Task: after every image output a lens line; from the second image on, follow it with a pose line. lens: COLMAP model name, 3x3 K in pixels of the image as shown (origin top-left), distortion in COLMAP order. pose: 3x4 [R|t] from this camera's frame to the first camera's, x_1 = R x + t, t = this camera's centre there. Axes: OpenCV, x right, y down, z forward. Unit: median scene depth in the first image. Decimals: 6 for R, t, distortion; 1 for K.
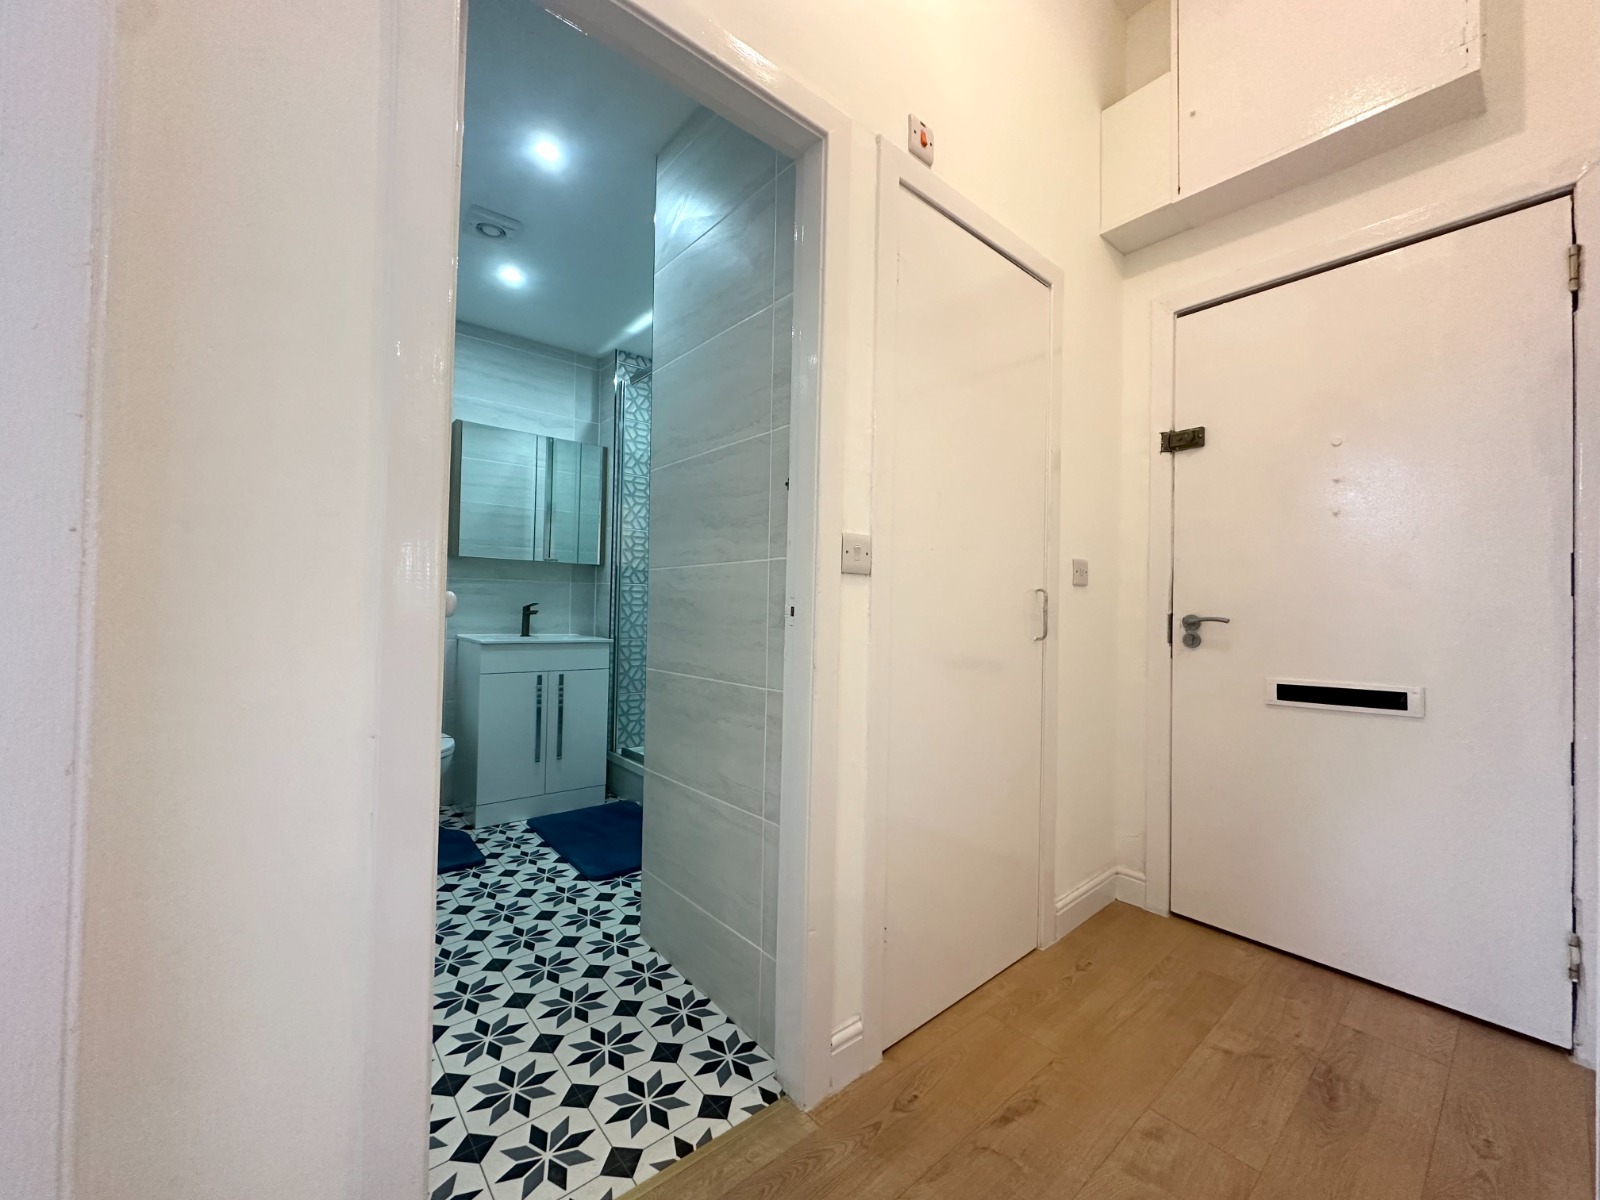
lens RADIAL K [[636.5, 0, 801.4], [0, 636.5, 600.0], [0, 0, 1]] dist [-0.001845, -0.000023]
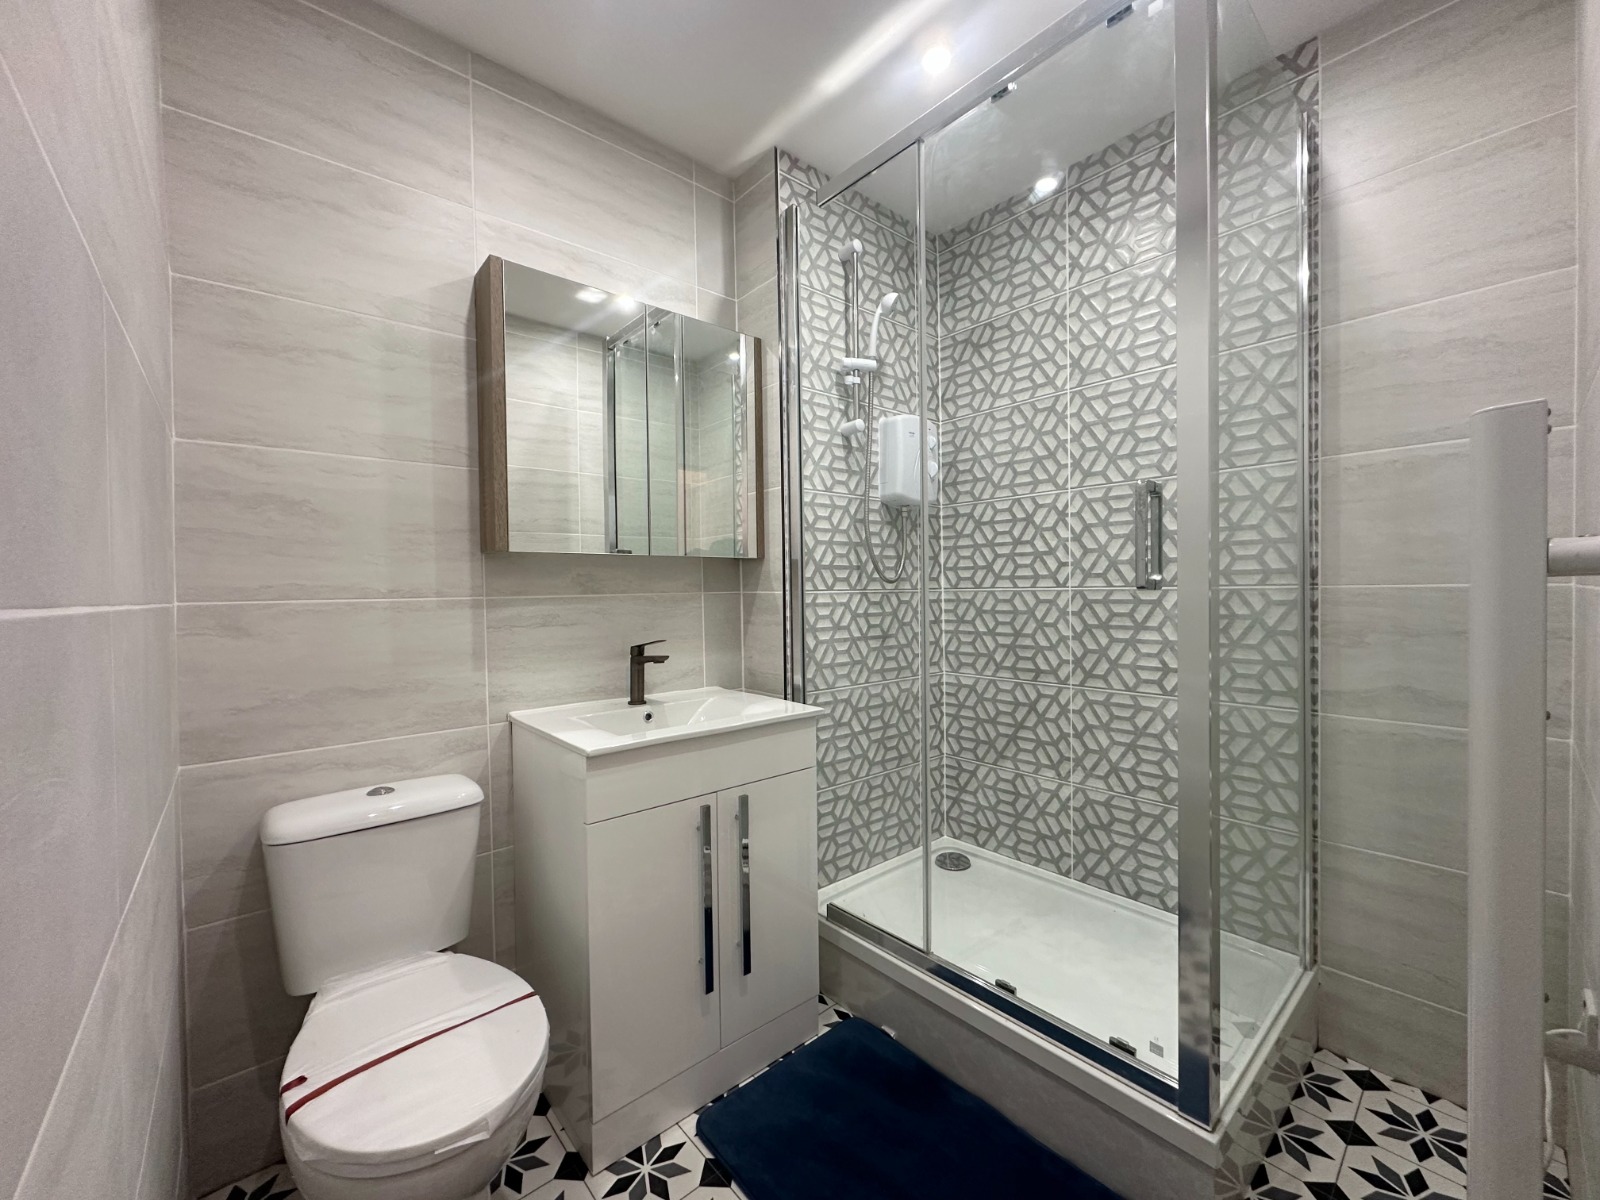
lens RADIAL K [[636.5, 0, 798.8], [0, 636.5, 598.4], [0, 0, 1]] dist [-0.001845, -0.000023]
pose [[0.999032, -0.037109, 0.023639, -0.301263], [0.036435, 0.998933, 0.028368, -0.036420], [-0.024666, -0.027479, 0.999318, 0.468830]]
